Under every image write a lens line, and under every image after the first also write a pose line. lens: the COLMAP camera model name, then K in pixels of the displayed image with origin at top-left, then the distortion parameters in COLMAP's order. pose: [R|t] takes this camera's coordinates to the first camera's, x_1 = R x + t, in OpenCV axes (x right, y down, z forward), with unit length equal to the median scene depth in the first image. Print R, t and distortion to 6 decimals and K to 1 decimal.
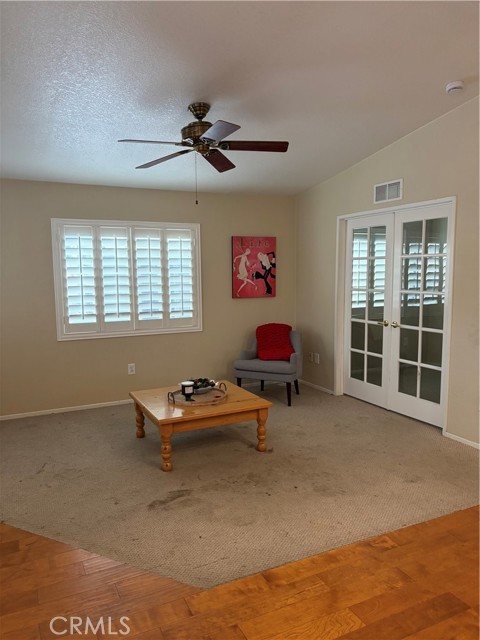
lens RADIAL K [[489.5, 0, 246.4], [0, 489.5, 321.7], [0, 0, 1]] dist [0.058263, -0.058439]
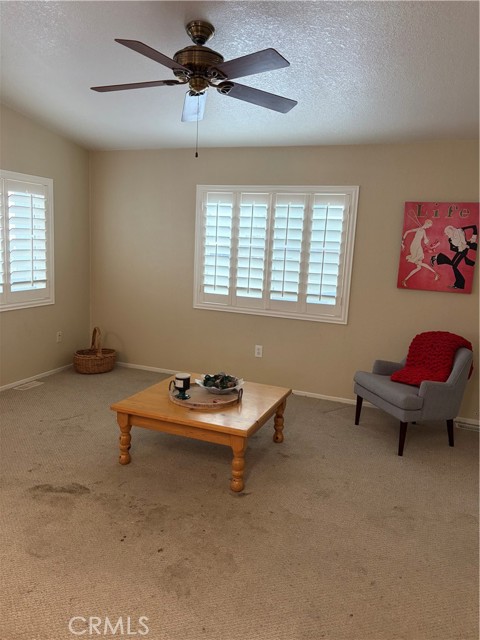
lens RADIAL K [[489.5, 0, 242.5], [0, 489.5, 319.0], [0, 0, 1]] dist [0.058263, -0.058439]
pose [[0.661585, 0.161875, -0.732189, 0.398941], [-0.132478, 0.986295, 0.098350, -0.047968], [0.738075, 0.031932, 0.673963, 0.369002]]
